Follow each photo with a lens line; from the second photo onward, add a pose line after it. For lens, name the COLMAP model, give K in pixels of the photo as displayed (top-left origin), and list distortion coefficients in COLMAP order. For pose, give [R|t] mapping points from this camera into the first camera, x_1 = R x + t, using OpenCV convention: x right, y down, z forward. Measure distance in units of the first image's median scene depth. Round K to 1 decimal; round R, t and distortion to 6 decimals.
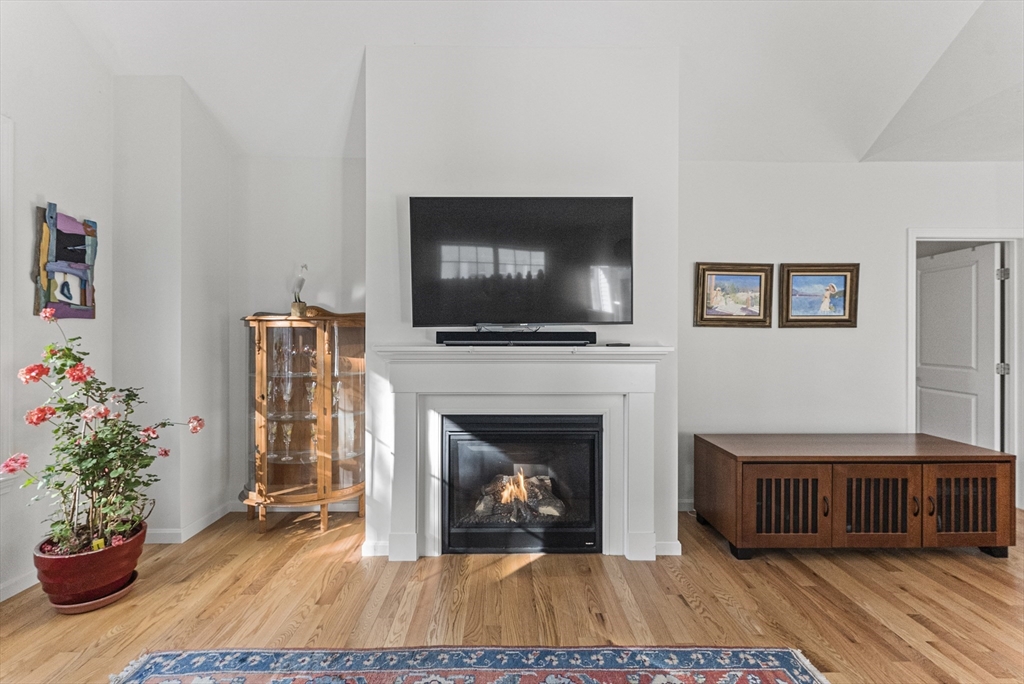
lens RADIAL K [[414.4, 0, 508.9], [0, 414.4, 333.1], [0, 0, 1]] dist [0.002833, 0.000012]
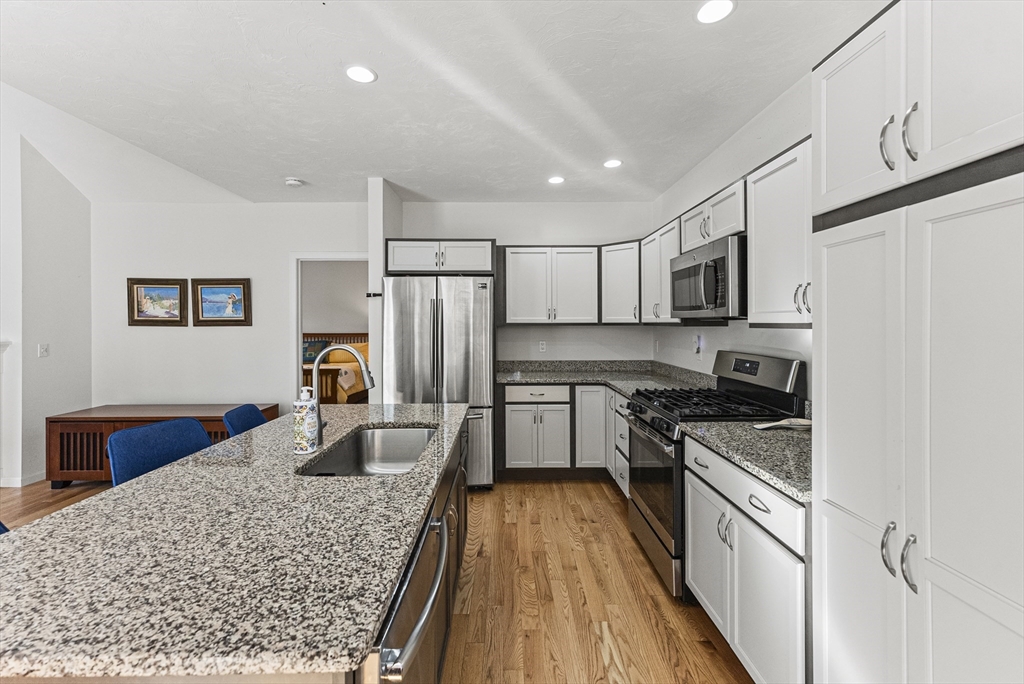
lens RADIAL K [[419.3, 0, 511.5], [0, 419.3, 322.7], [0, 0, 1]] dist [0.001130, -0.000314]
pose [[0.999990, -0.003873, 0.002048, 2.069247], [0.003870, 0.999991, 0.001505, -0.027902], [-0.002054, -0.001497, 0.999997, -0.444701]]
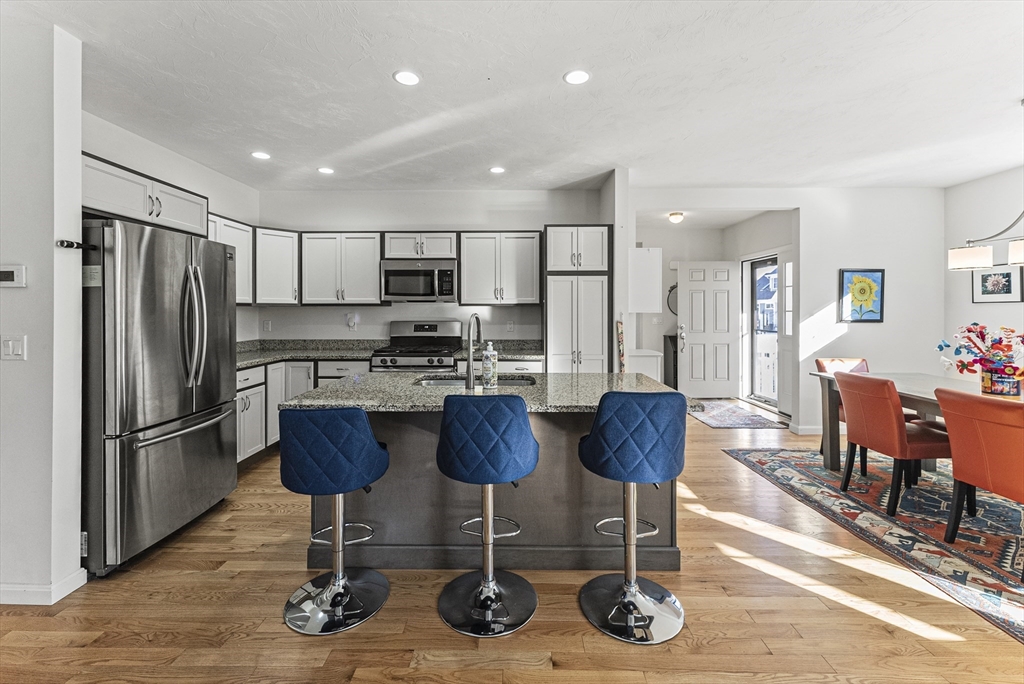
lens RADIAL K [[425.0, 0, 509.9], [0, 425.0, 309.4], [0, 0, 1]] dist [0.002233, 0.000291]
pose [[0.021213, 0.001135, 0.999774, 0.833765], [-0.001038, 0.999999, -0.001113, 0.000380], [-0.999774, -0.001014, 0.021215, 0.131201]]
